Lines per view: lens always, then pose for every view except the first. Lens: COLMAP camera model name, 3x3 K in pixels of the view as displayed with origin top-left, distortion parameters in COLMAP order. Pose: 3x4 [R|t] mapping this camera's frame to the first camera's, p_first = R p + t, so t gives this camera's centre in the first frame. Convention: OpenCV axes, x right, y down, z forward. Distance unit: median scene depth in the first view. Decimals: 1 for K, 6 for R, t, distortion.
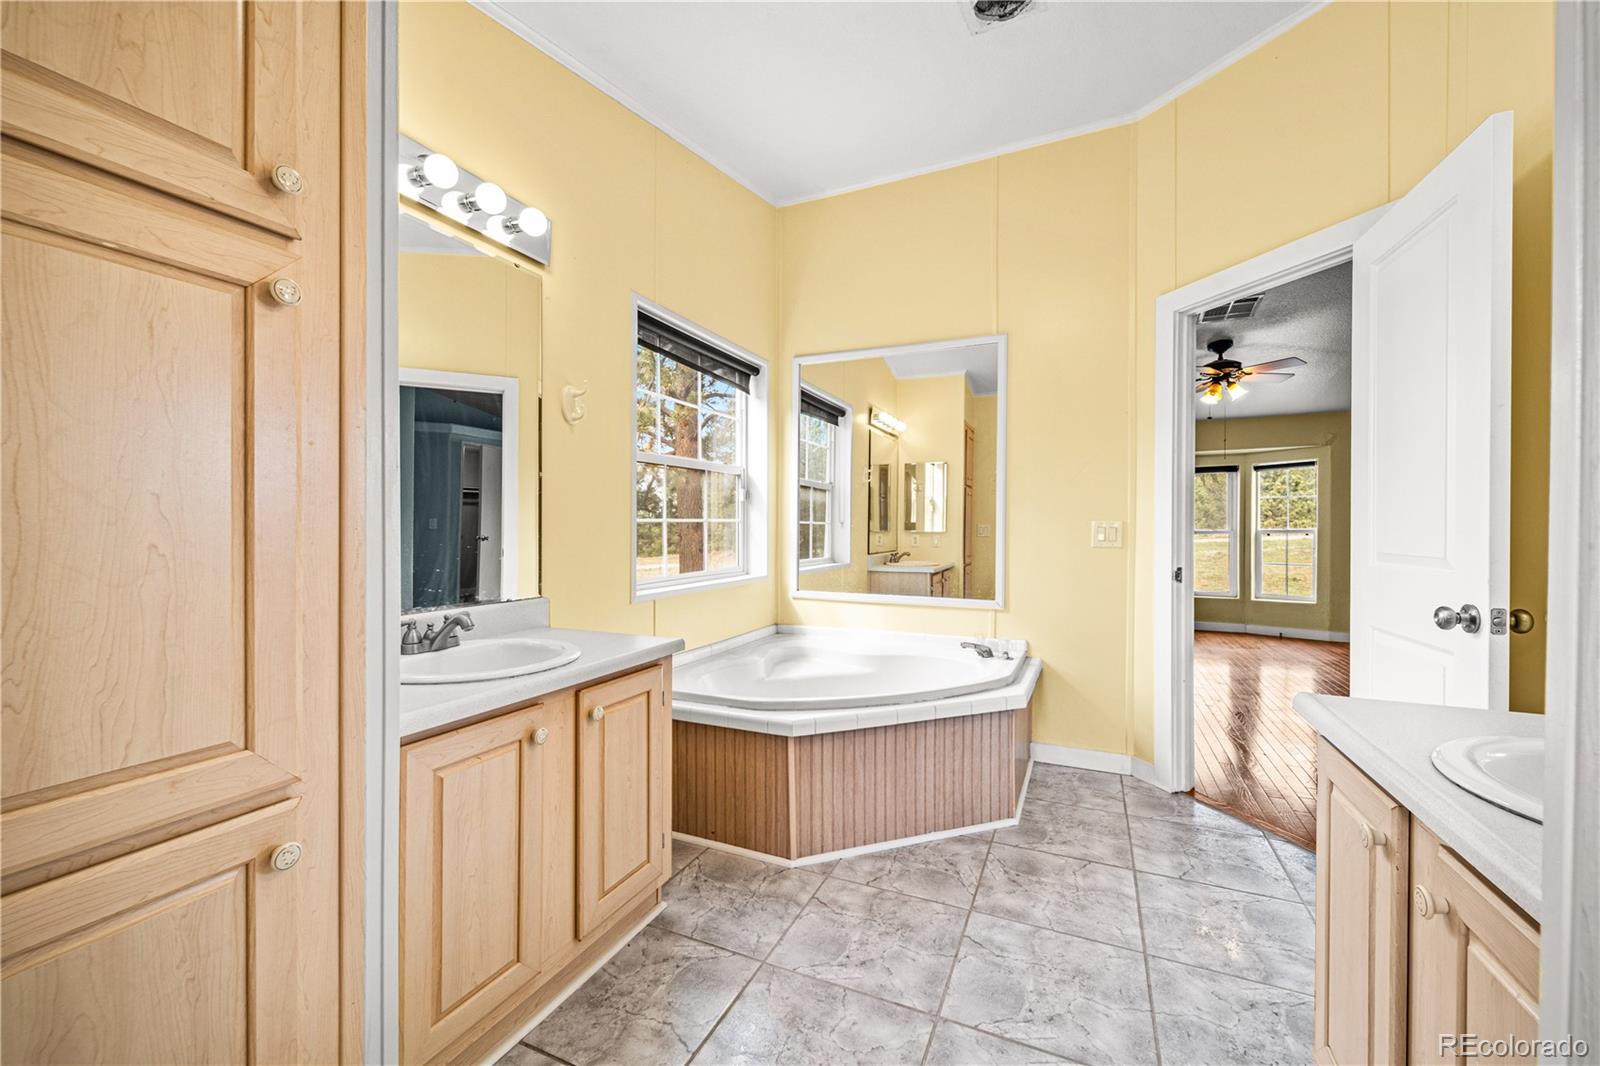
lens RADIAL K [[648.2, 0, 786.3], [0, 648.2, 527.2], [0, 0, 1]] dist [0.004666, -0.002053]
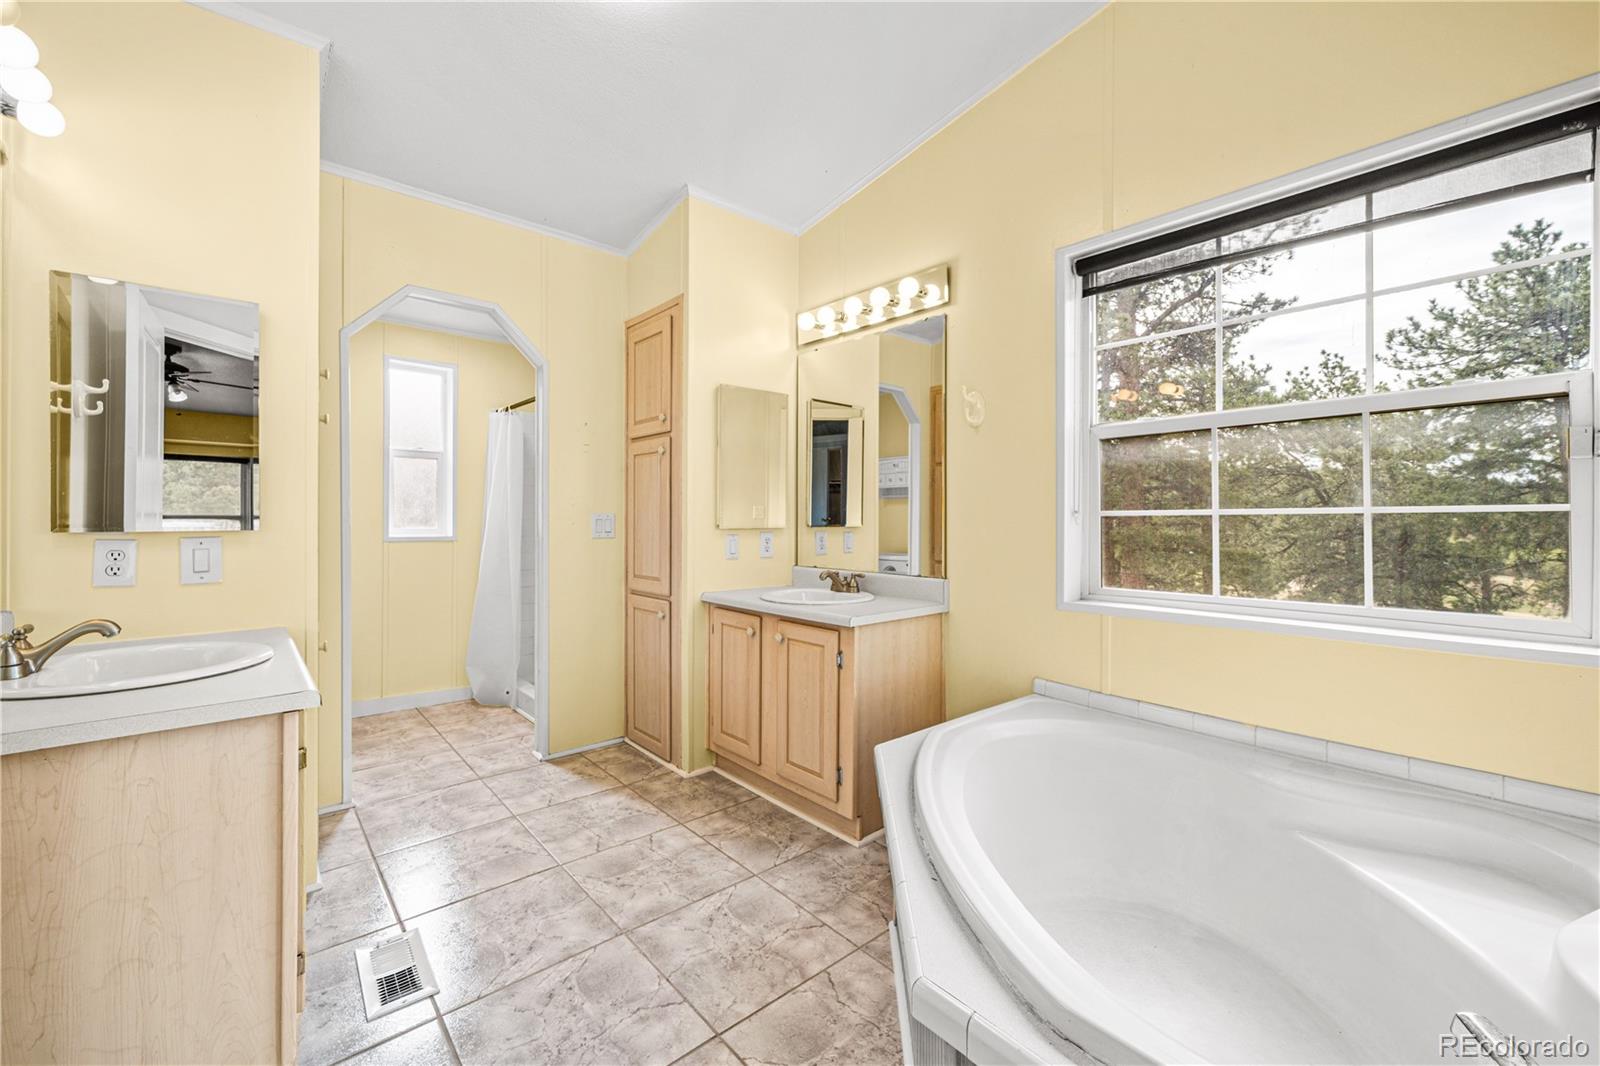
lens RADIAL K [[648.2, 0, 788.1], [0, 648.2, 523.5], [0, 0, 1]] dist [0.004666, -0.002053]
pose [[-0.423576, 0.000635, -0.905860, 1.013033], [-0.005406, 0.999980, 0.003229, 0.004390], [0.905844, 0.006265, -0.423564, 1.522209]]
